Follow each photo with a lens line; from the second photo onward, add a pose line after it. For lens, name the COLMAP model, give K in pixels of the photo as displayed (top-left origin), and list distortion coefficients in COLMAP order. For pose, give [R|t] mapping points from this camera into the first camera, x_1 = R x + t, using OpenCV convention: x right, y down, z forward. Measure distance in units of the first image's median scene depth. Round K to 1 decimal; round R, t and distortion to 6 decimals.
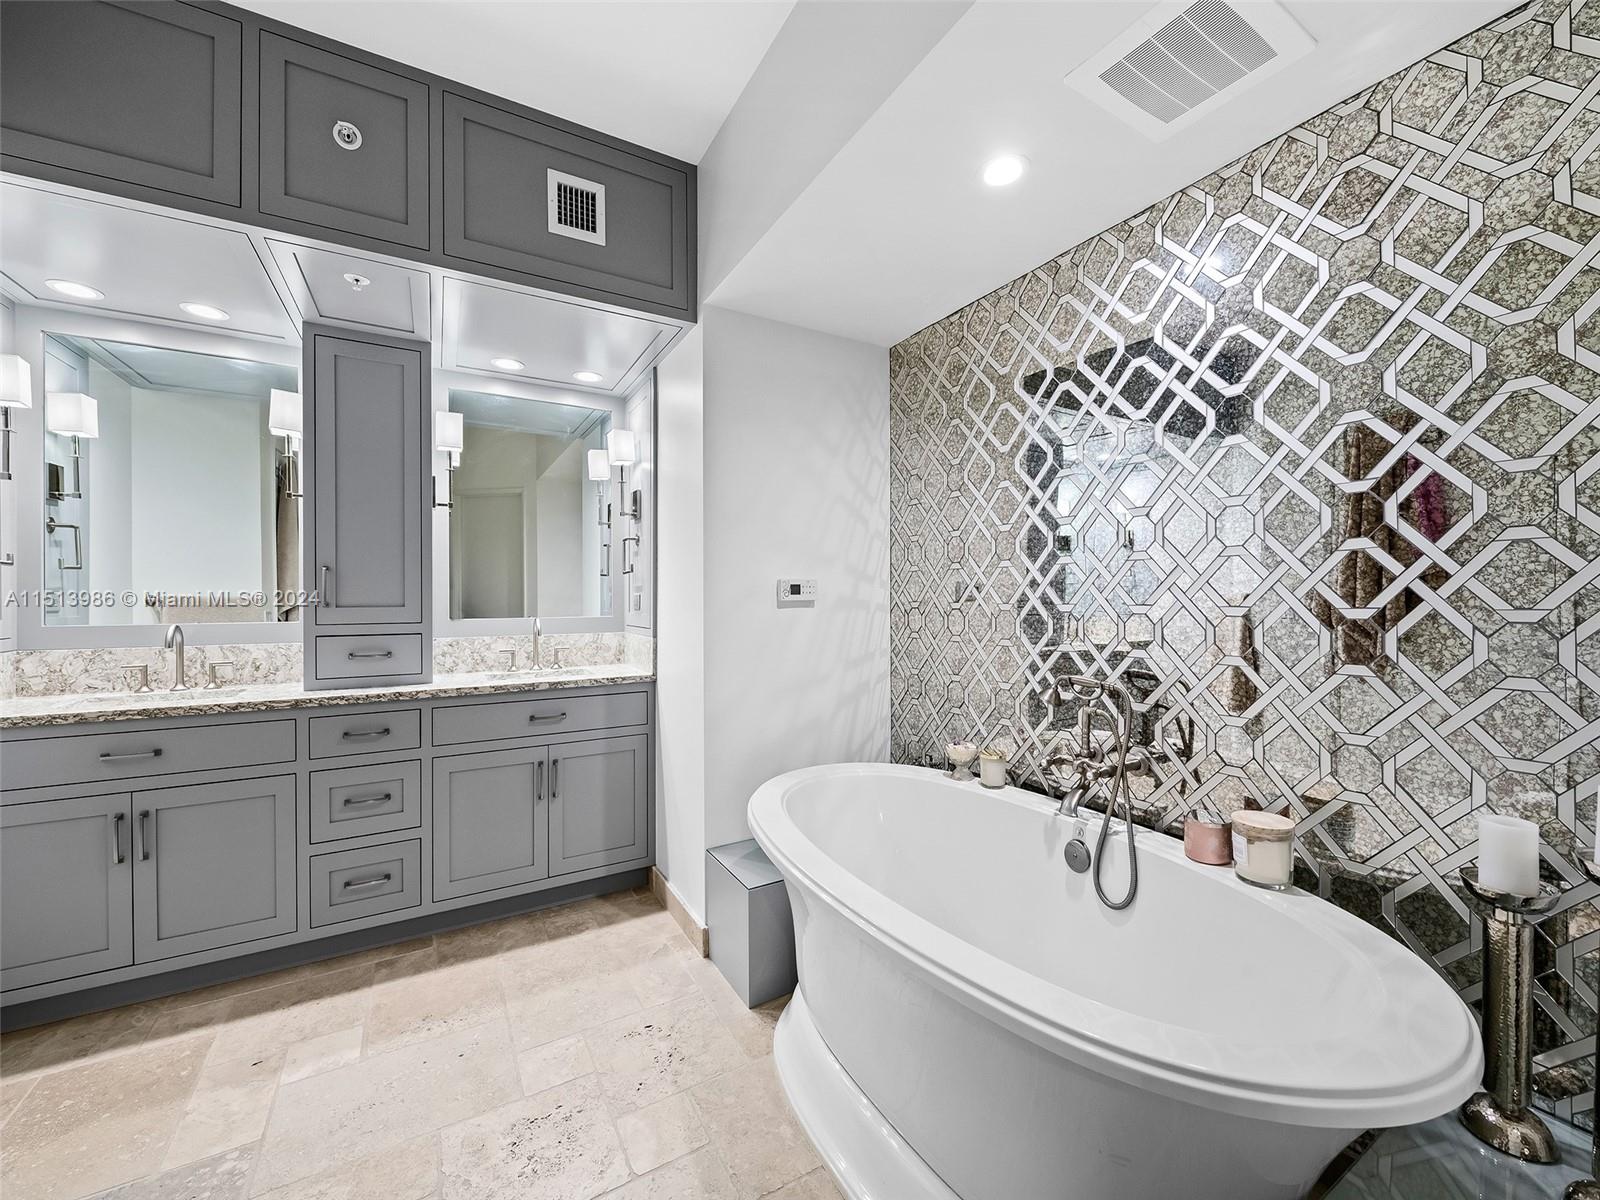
lens RADIAL K [[642.4, 0, 815.8], [0, 642.4, 598.8], [0, 0, 1]] dist [0.008677, -0.005915]
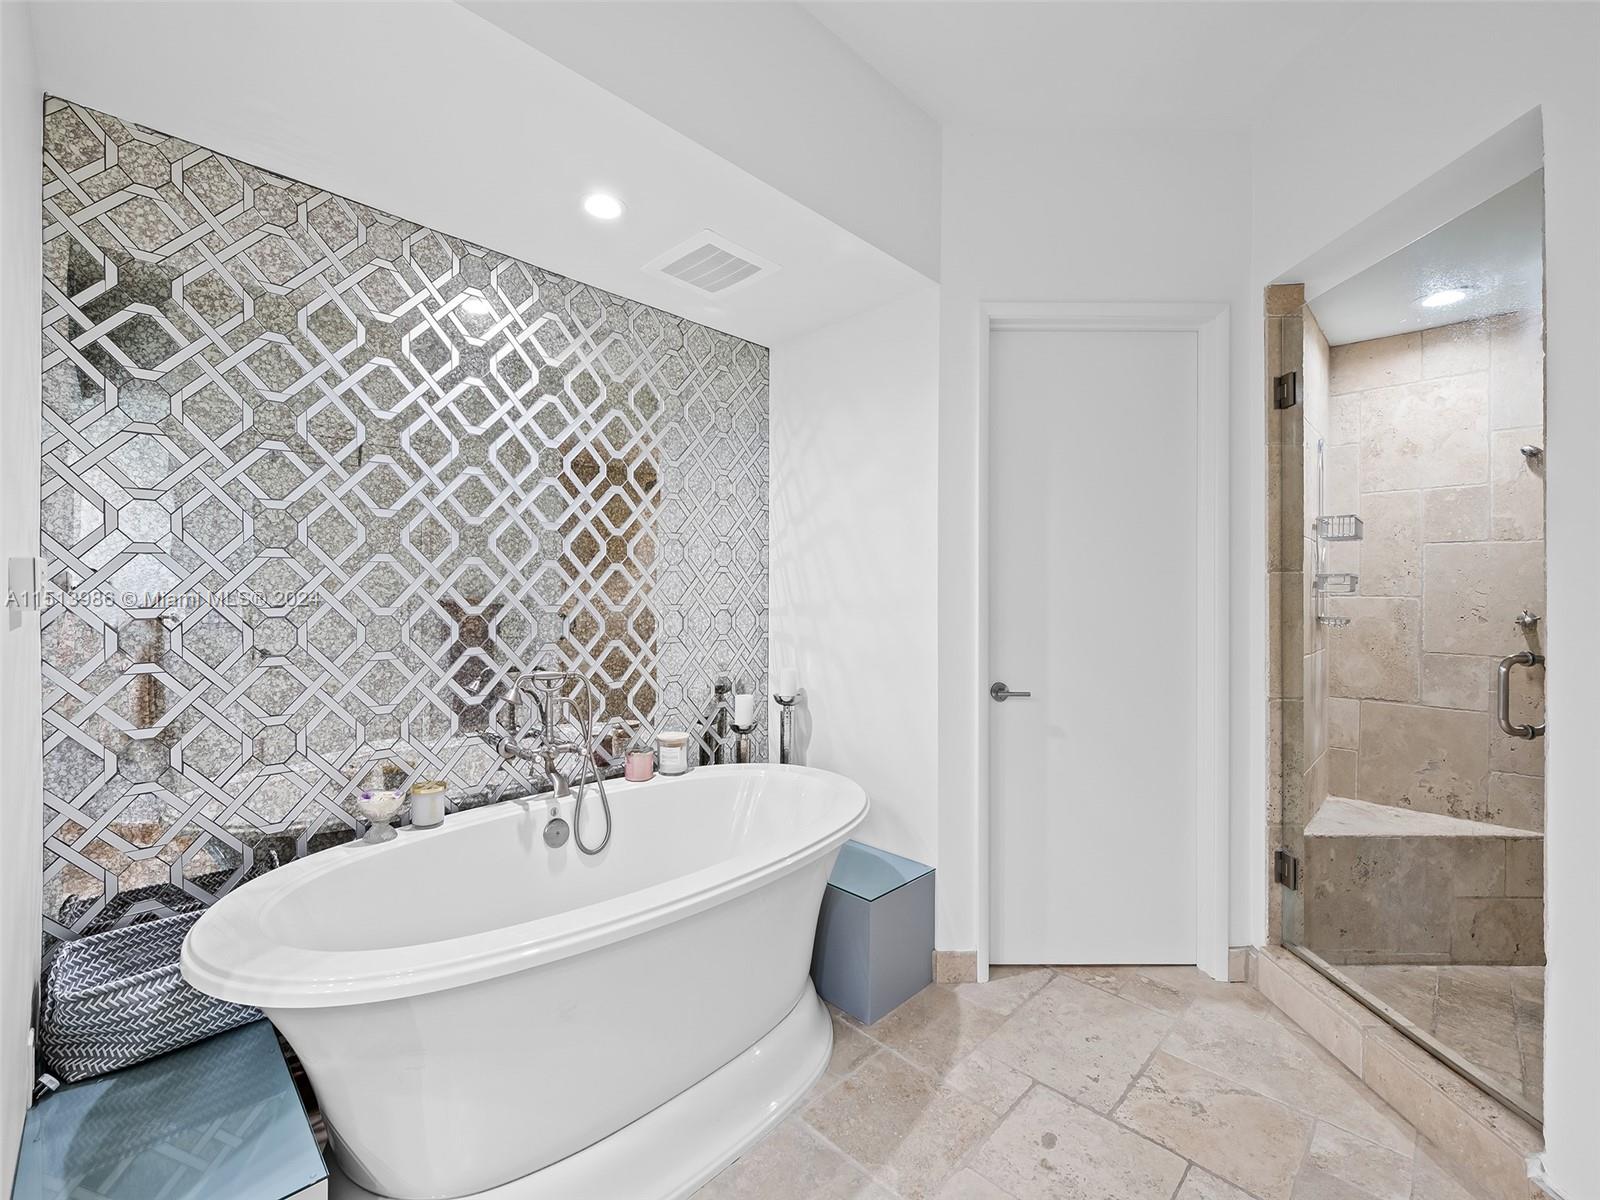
lens RADIAL K [[672.2, 0, 790.1], [0, 672.2, 605.8], [0, 0, 1]] dist [0.000104, -0.000179]
pose [[-0.242348, -0.009144, 0.970146, -0.697661], [0.006376, 0.999919, 0.011018, -0.000379], [-0.970168, 0.008856, -0.242270, 0.765231]]
